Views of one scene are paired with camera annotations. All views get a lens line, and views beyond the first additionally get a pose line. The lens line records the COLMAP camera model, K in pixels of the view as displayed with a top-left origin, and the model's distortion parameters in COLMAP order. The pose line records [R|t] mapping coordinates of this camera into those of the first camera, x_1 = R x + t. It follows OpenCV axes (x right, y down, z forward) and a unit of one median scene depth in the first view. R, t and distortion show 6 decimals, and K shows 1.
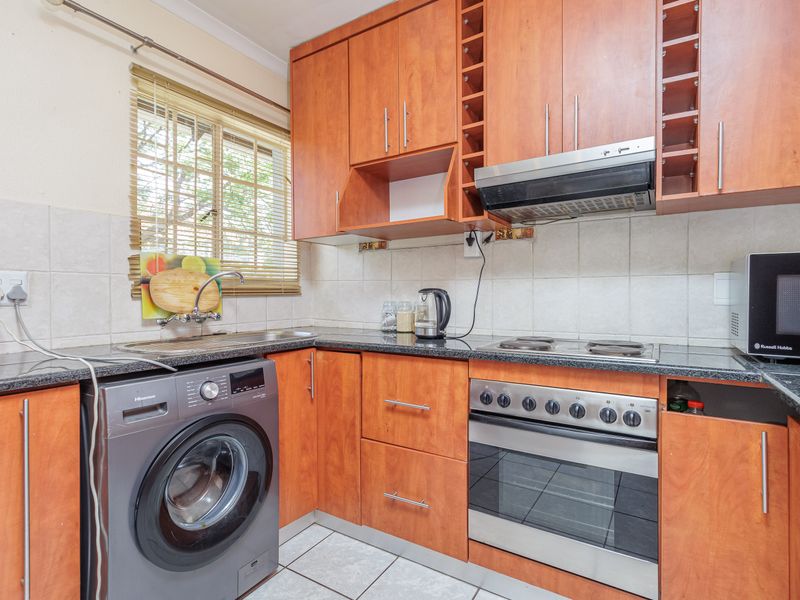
lens RADIAL K [[413.2, 0, 400.0], [0, 413.2, 300.0], [0, 0, 1]] dist [-0.000027, 0.000473]
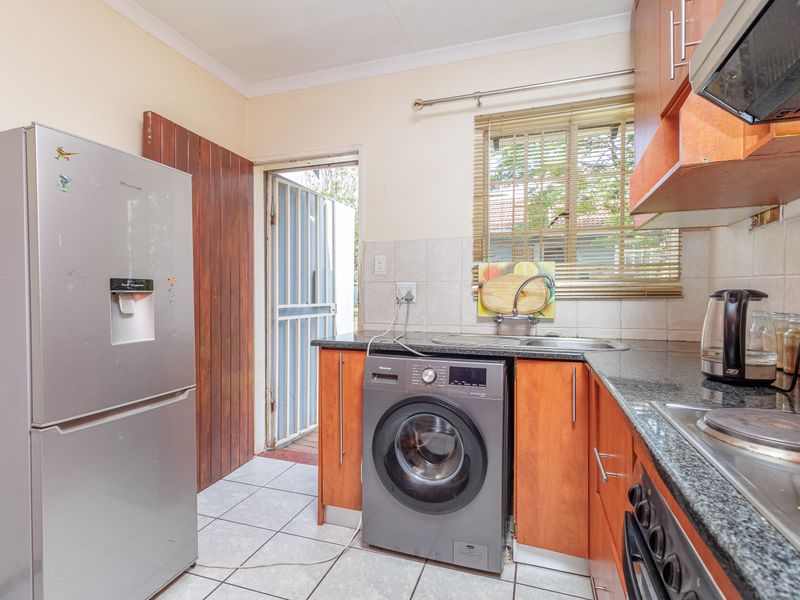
lens RADIAL K [[413.2, 0, 400.0], [0, 413.2, 300.0], [0, 0, 1]] dist [-0.000027, 0.000473]
pose [[0.228478, 0.014223, -0.973445, 0.553044], [-0.015501, 0.999820, 0.010970, -0.014392], [0.973426, 0.012583, 0.228657, 0.486127]]
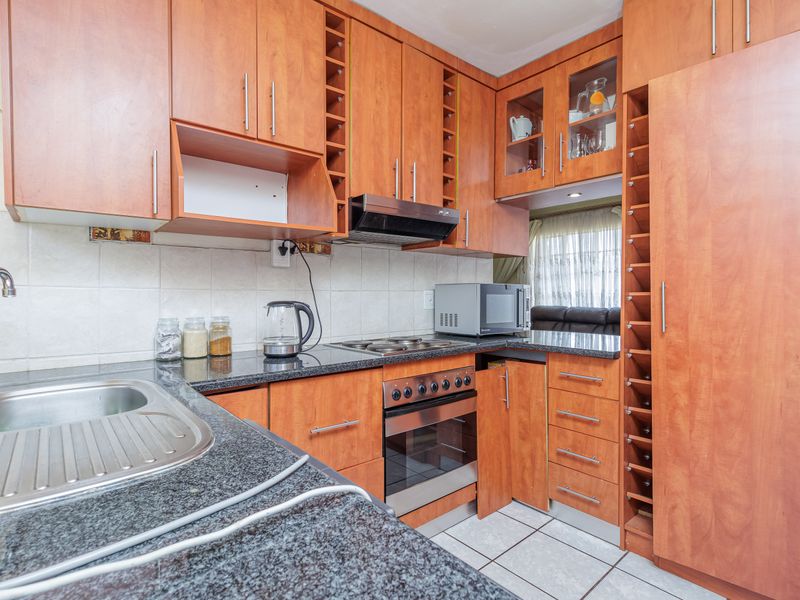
lens RADIAL K [[413.2, 0, 400.0], [0, 413.2, 300.0], [0, 0, 1]] dist [-0.000027, 0.000473]
pose [[0.302736, -0.013092, 0.952985, -0.770587], [0.014999, 0.999847, 0.008971, -0.037806], [-0.952956, 0.011578, 0.302886, 0.530302]]
